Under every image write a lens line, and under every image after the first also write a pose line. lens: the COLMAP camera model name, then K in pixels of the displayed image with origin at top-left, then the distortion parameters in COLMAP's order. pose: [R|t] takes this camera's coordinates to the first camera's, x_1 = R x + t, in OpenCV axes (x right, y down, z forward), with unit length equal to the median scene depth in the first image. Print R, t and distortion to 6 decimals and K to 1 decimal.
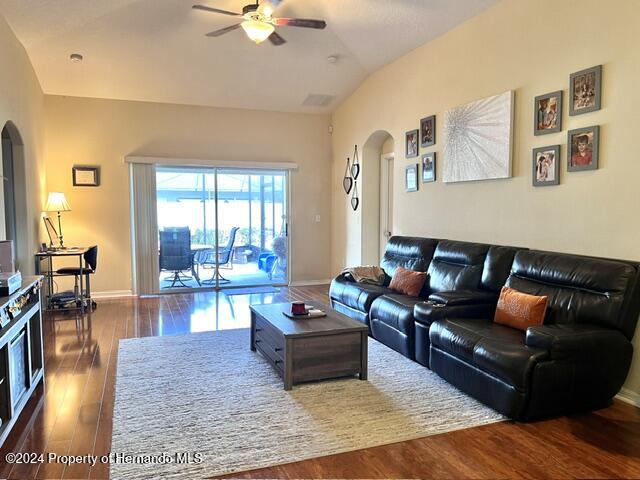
lens RADIAL K [[505.6, 0, 330.9], [0, 505.6, 244.5], [0, 0, 1]] dist [0.052596, -0.053916]
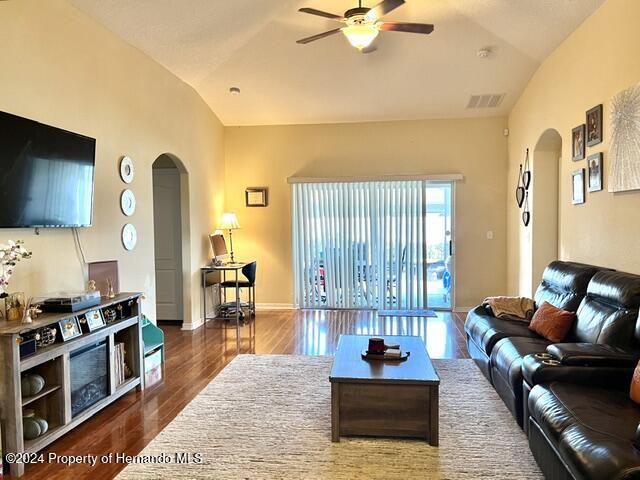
lens RADIAL K [[505.6, 0, 318.2], [0, 505.6, 243.4], [0, 0, 1]] dist [0.052596, -0.053916]
pose [[0.886358, 0.011806, -0.462850, 0.178640], [-0.023304, 0.999545, -0.019130, -0.021188], [0.462414, 0.027742, 0.886230, 0.129193]]
